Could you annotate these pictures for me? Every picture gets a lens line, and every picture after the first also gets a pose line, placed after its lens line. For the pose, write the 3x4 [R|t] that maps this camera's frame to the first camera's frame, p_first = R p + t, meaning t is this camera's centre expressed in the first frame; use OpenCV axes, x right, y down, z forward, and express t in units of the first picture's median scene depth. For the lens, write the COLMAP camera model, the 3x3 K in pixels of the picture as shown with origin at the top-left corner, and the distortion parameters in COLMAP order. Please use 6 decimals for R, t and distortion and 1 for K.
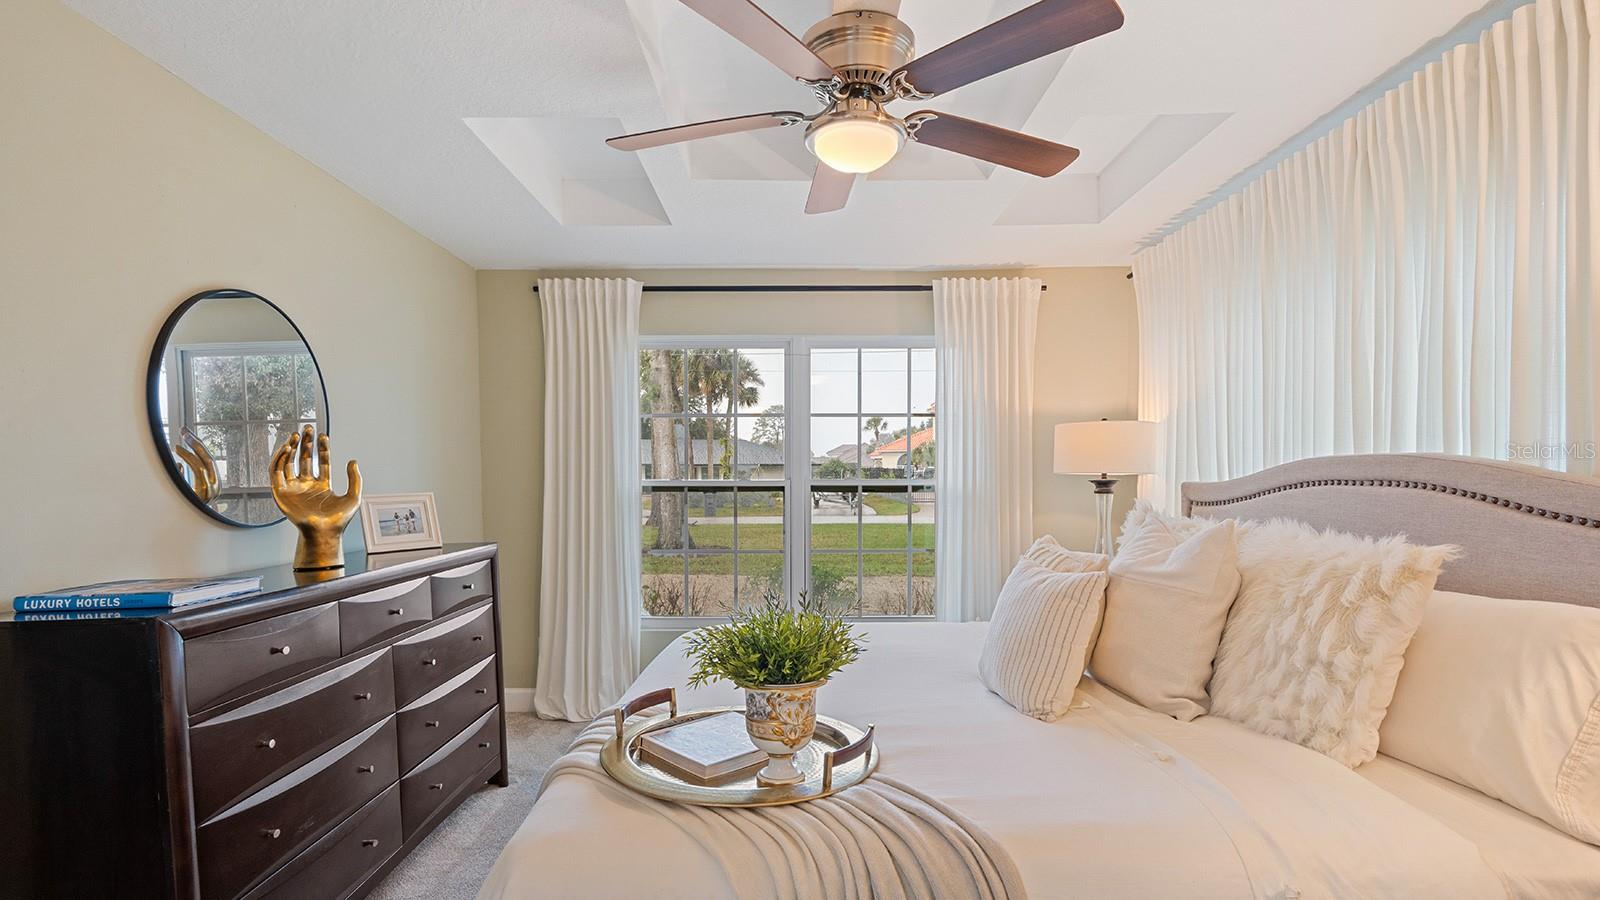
lens RADIAL K [[729.7, 0, 773.9], [0, 729.7, 478.7], [0, 0, 1]] dist [-0.007227, 0.004034]
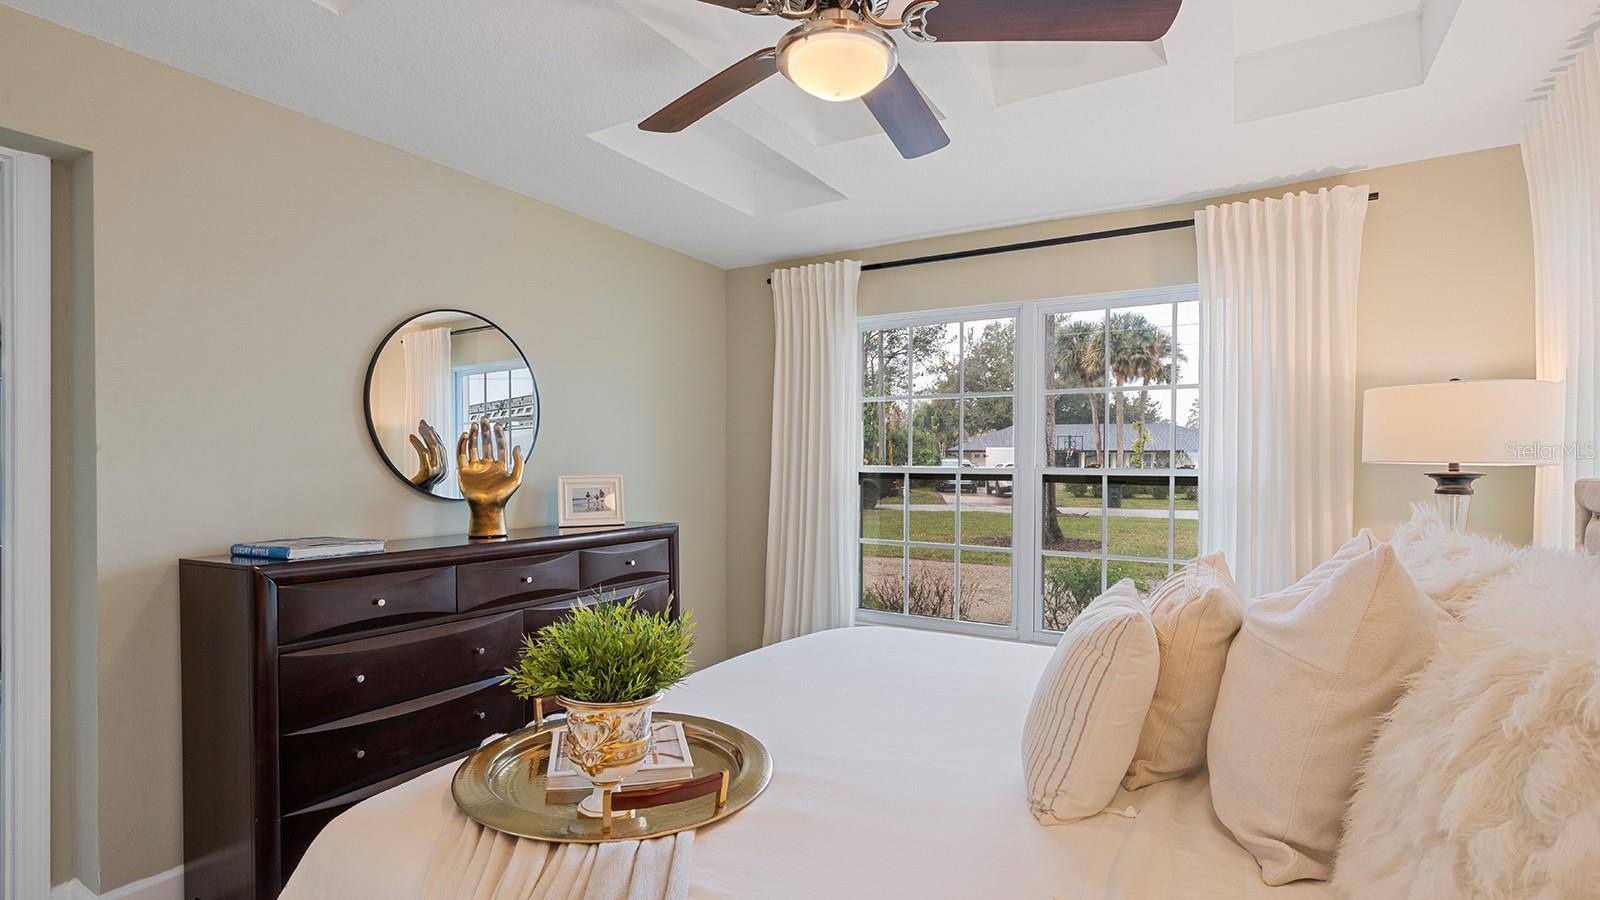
lens RADIAL K [[729.7, 0, 798.3], [0, 729.7, 446.6], [0, 0, 1]] dist [-0.007227, 0.004034]
pose [[0.869420, -0.002056, -0.494069, 0.264932], [-0.010296, 0.999699, -0.022280, -0.001761], [0.493966, 0.024458, 0.869137, 0.144361]]
